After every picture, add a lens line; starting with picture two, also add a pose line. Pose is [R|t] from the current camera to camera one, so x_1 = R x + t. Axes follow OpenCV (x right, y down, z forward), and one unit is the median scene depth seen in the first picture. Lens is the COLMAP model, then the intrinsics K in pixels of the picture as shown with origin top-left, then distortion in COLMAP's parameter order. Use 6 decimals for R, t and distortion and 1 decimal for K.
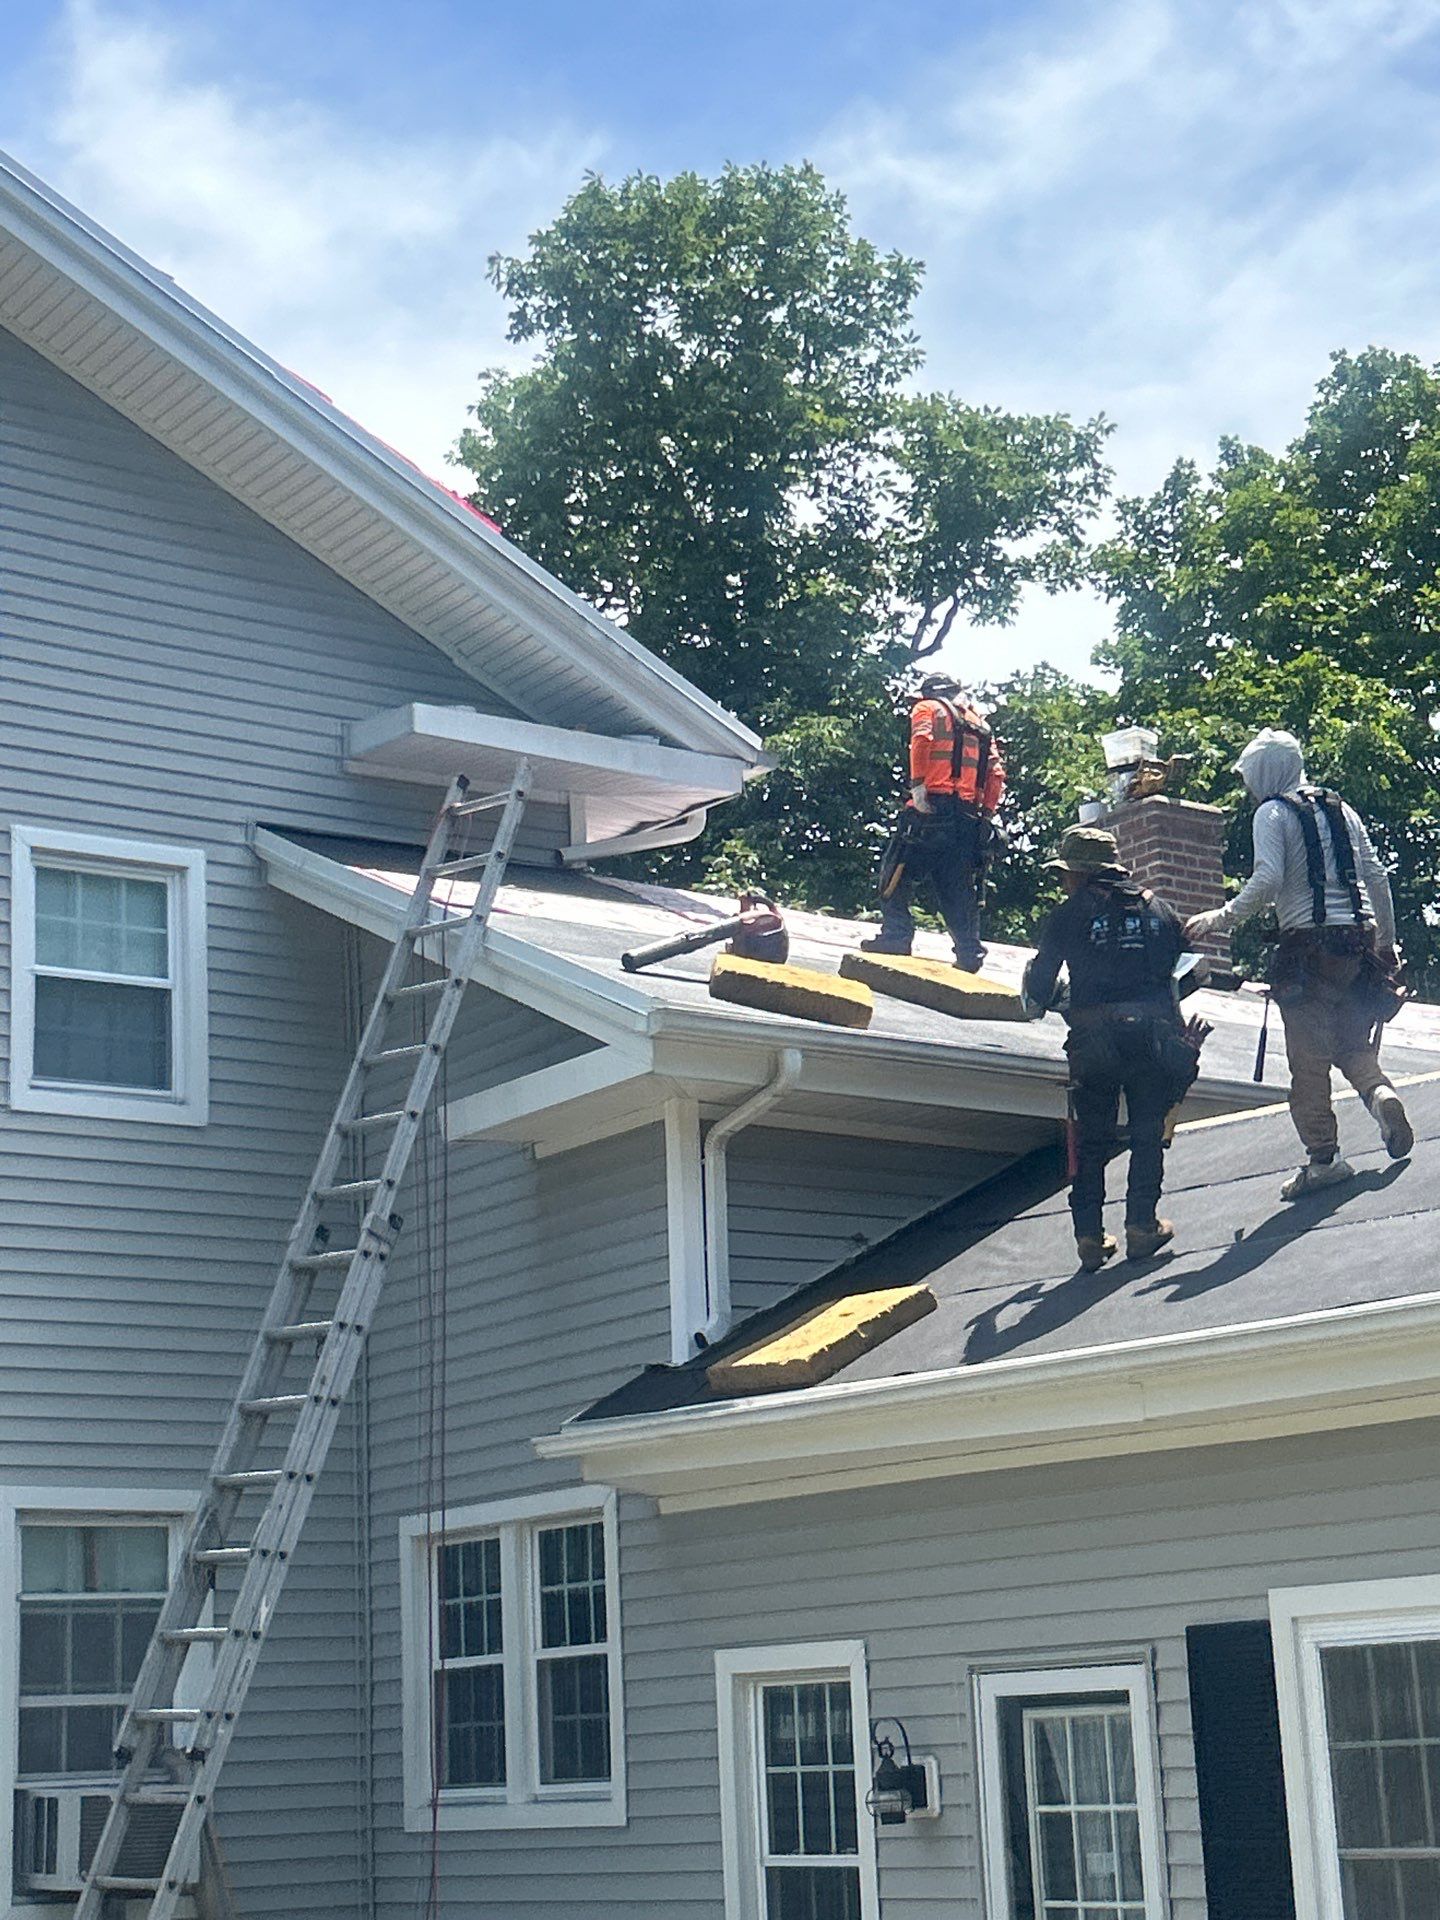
lens RADIAL K [[3278.0, 0, 678.0], [0, 3278.0, 911.6], [0, 0, 1]] dist [0.080381, 0.000000]
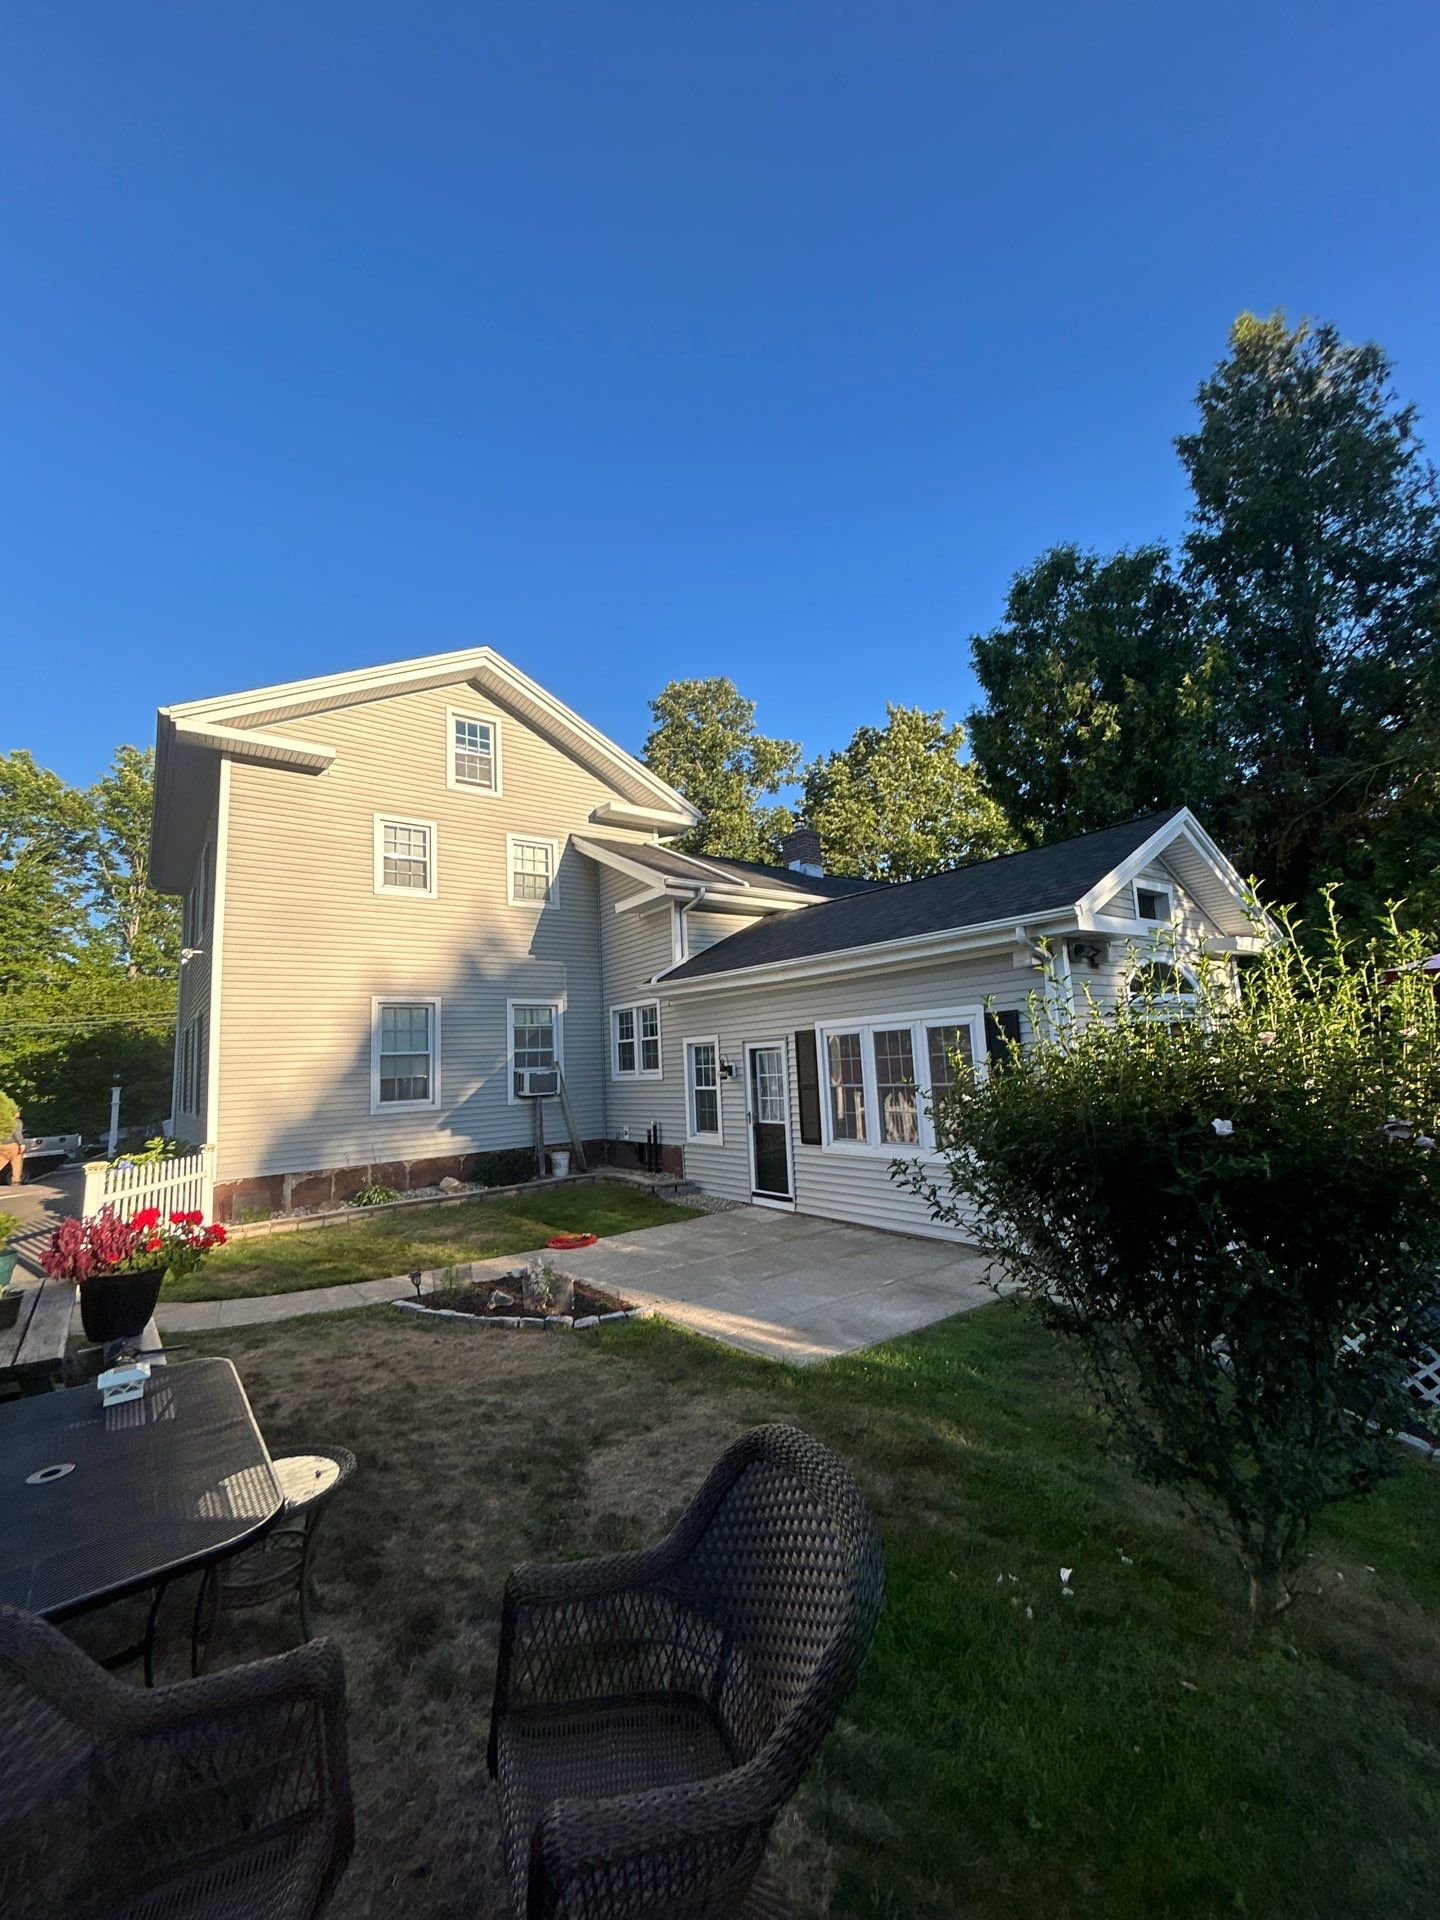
lens RADIAL K [[763.4, 0, 727.9], [0, 763.4, 953.7], [0, 0, 1]] dist [-0.005820, 0.000448]
pose [[0.999571, -0.004169, 0.028991, 0.038688], [0.000880, 0.993648, 0.112533, 0.016604], [-0.029276, -0.112459, 0.993225, 0.079650]]
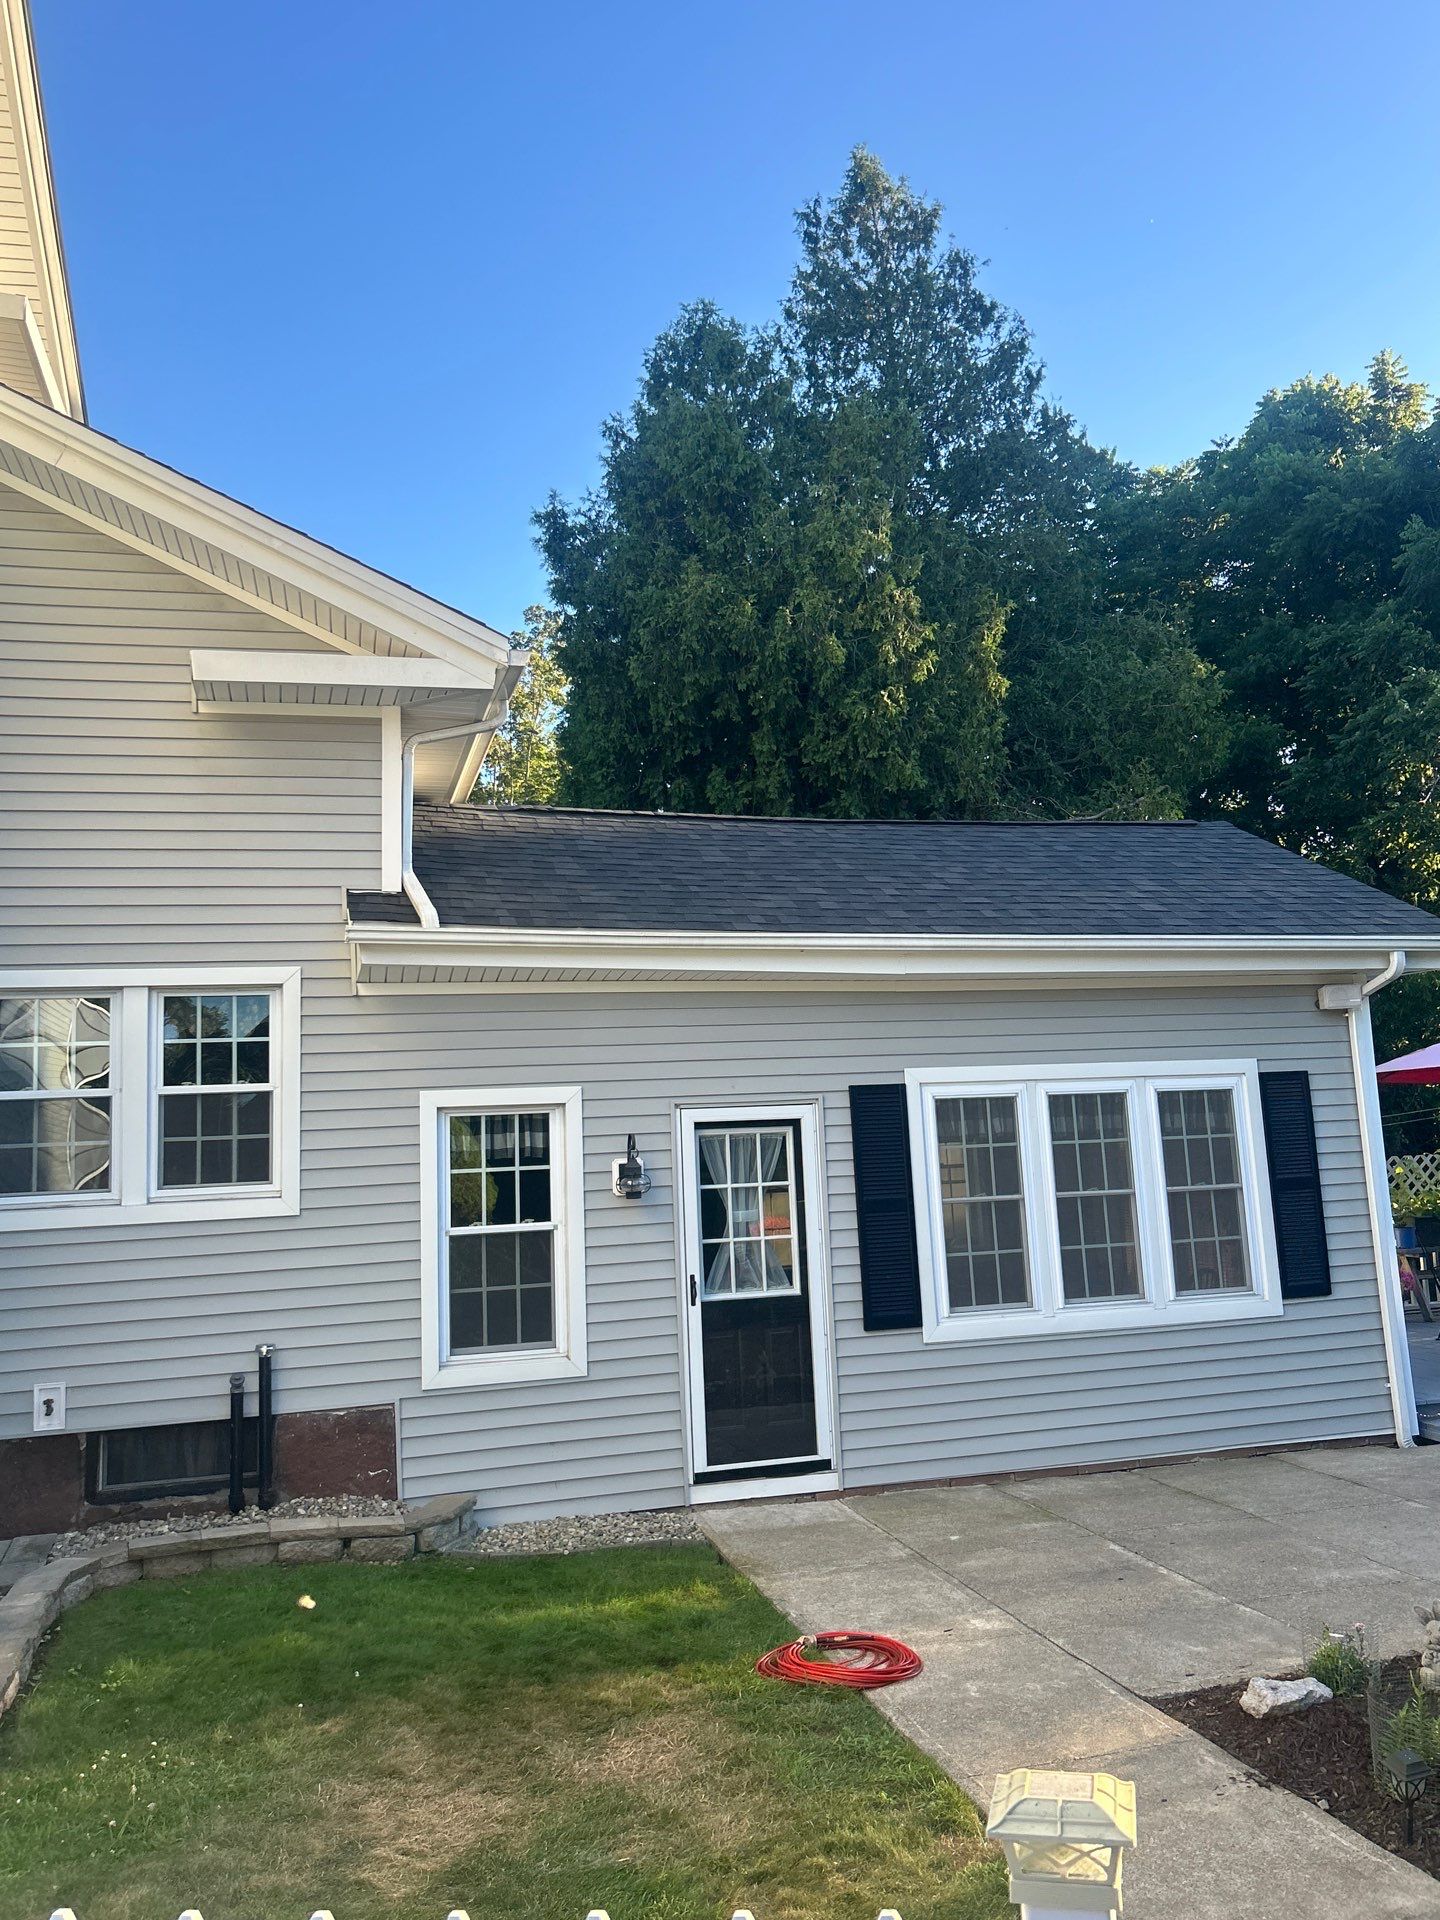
lens RADIAL K [[1512.7, 0, 729.1], [0, 1512.7, 951.7], [0, 0, 1]] dist [0.055654, -0.007617]
pose [[0.362613, 0.151989, 0.919462, -0.543756], [-0.205966, 0.975284, -0.079988, 0.186395], [-0.908895, -0.160373, 0.384956, 0.618646]]
